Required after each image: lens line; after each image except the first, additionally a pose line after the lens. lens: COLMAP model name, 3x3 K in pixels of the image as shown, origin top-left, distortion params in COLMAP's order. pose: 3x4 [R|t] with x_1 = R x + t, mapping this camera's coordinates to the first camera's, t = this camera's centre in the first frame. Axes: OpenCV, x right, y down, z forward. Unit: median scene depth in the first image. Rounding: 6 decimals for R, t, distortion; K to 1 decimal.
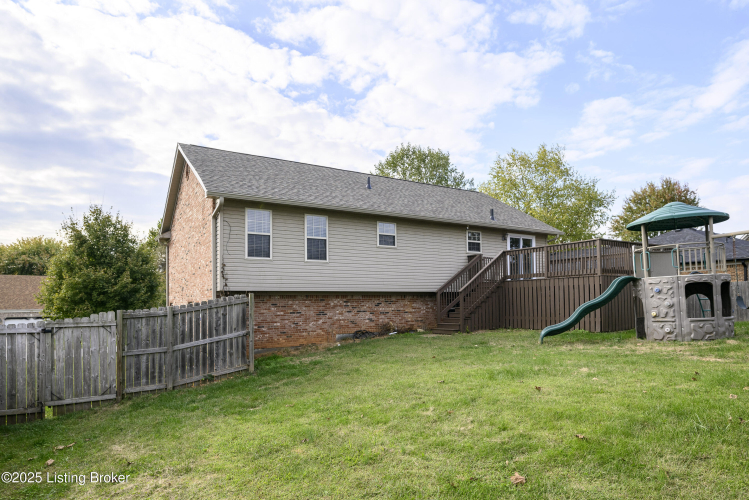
lens RADIAL K [[443.9, 0, 372.8], [0, 443.9, 269.0], [0, 0, 1]] dist [-0.001864, 0.000920]
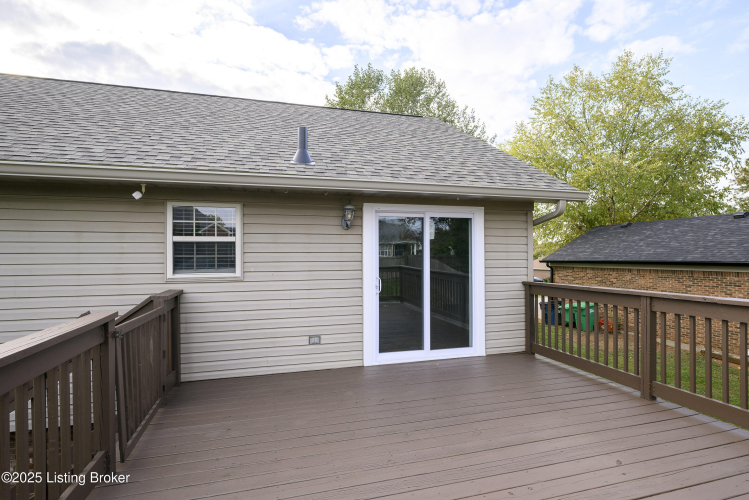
lens RADIAL K [[365.3, 0, 374.5], [0, 365.3, 250.0], [0, 0, 1]] dist [-0.002586, -0.000596]
pose [[0.961696, 0.002958, -0.274104, 0.507115], [0.014061, 0.998093, 0.060105, -0.085807], [0.273759, -0.061657, 0.959820, 1.009794]]
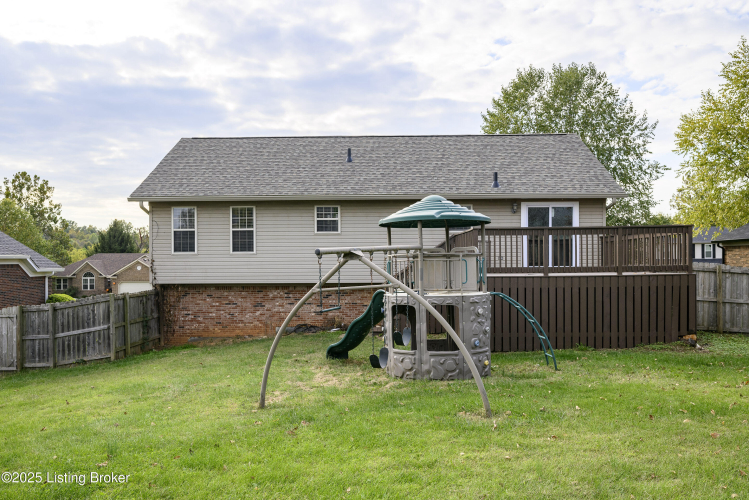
lens RADIAL K [[589.4, 0, 374.5], [0, 589.4, 250.0], [0, 0, 1]] dist [0.009426, 0.001597]
pose [[0.840434, -0.001020, -0.541913, 0.838950], [0.036042, 0.997889, 0.054018, -0.085793], [0.540715, -0.064930, 0.838697, 0.057146]]
